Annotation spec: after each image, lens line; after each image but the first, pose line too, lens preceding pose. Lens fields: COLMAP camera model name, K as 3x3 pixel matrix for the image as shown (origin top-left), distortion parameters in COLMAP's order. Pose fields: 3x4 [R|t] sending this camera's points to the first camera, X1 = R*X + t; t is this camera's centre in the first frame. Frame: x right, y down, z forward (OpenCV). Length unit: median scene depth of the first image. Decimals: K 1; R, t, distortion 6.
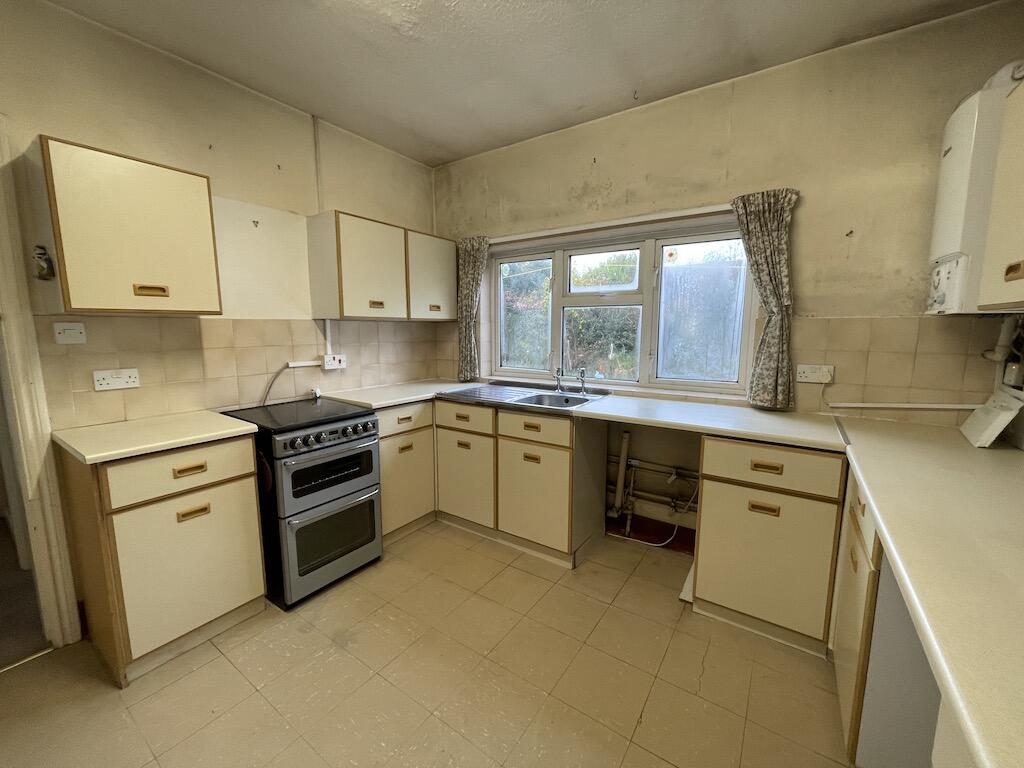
lens RADIAL K [[409.5, 0, 513.5], [0, 409.5, 382.9], [0, 0, 1]] dist [-0.002839, 0.000368]
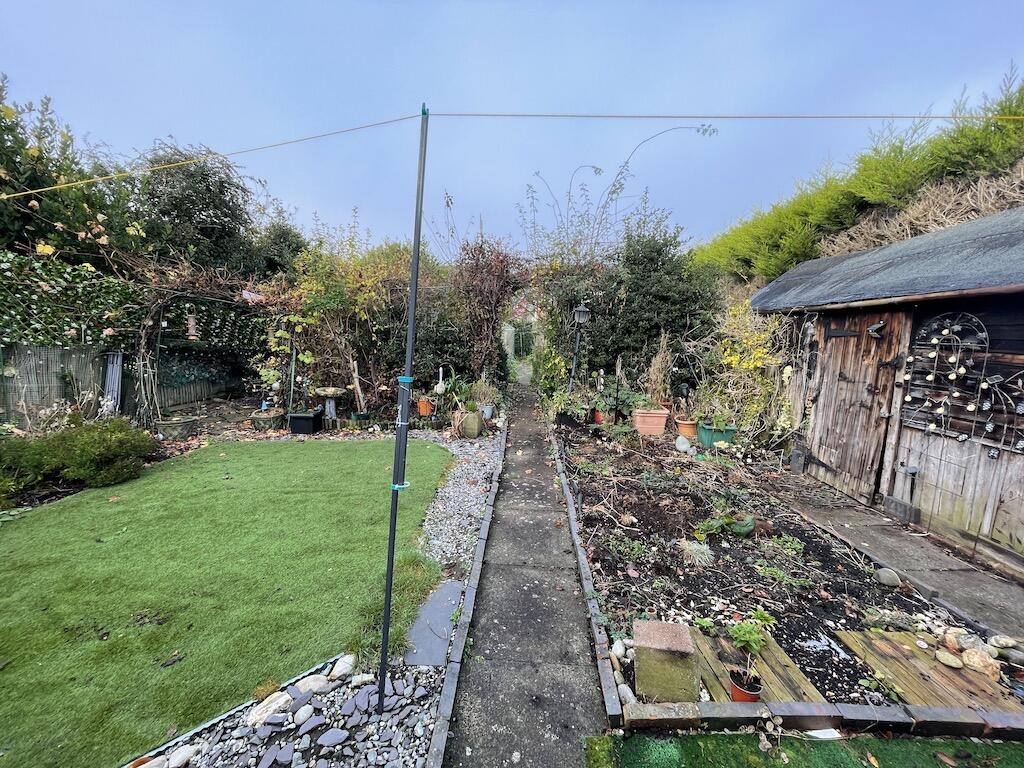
lens RADIAL K [[409.5, 0, 513.0], [0, 409.5, 385.0], [0, 0, 1]] dist [-0.002839, 0.000368]
pose [[0.846220, -0.078840, 0.526968, 0.071781], [0.078320, 0.996655, 0.023342, -0.296272], [-0.527046, 0.021520, 0.849565, 1.774308]]
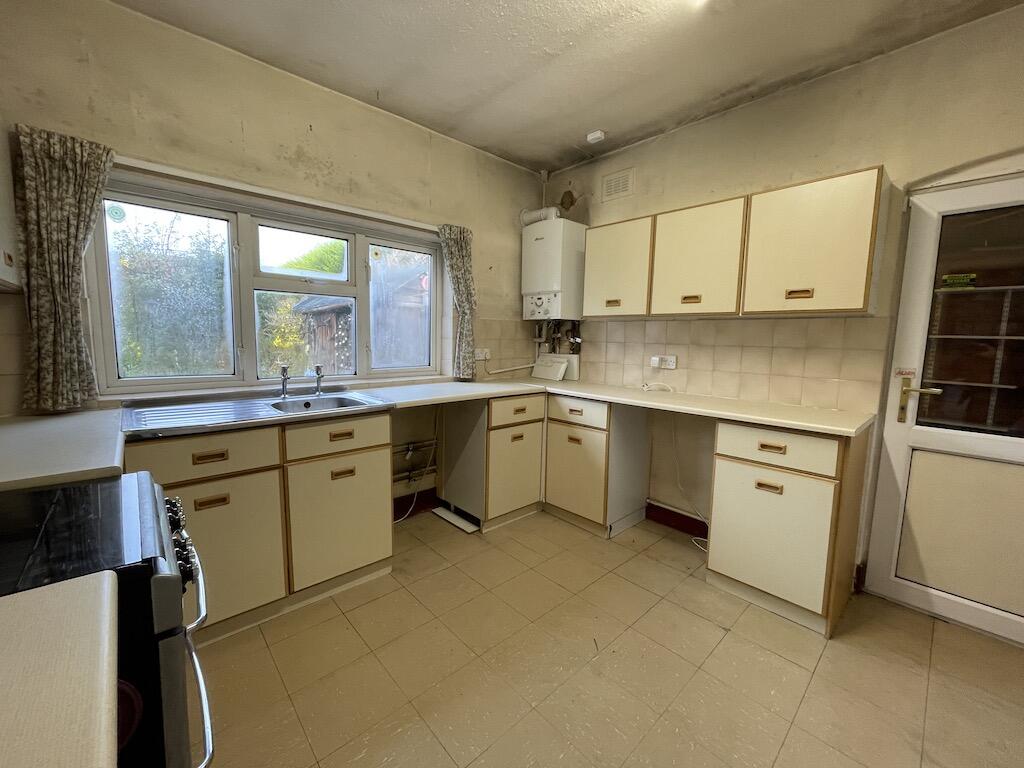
lens RADIAL K [[409.5, 0, 509.6], [0, 409.5, 382.0], [0, 0, 1]] dist [-0.002839, 0.000368]
pose [[0.230211, -0.104986, 0.967461, -0.620569], [0.112600, 0.990360, 0.080677, -0.025413], [-0.966604, 0.090363, 0.239814, 0.433545]]
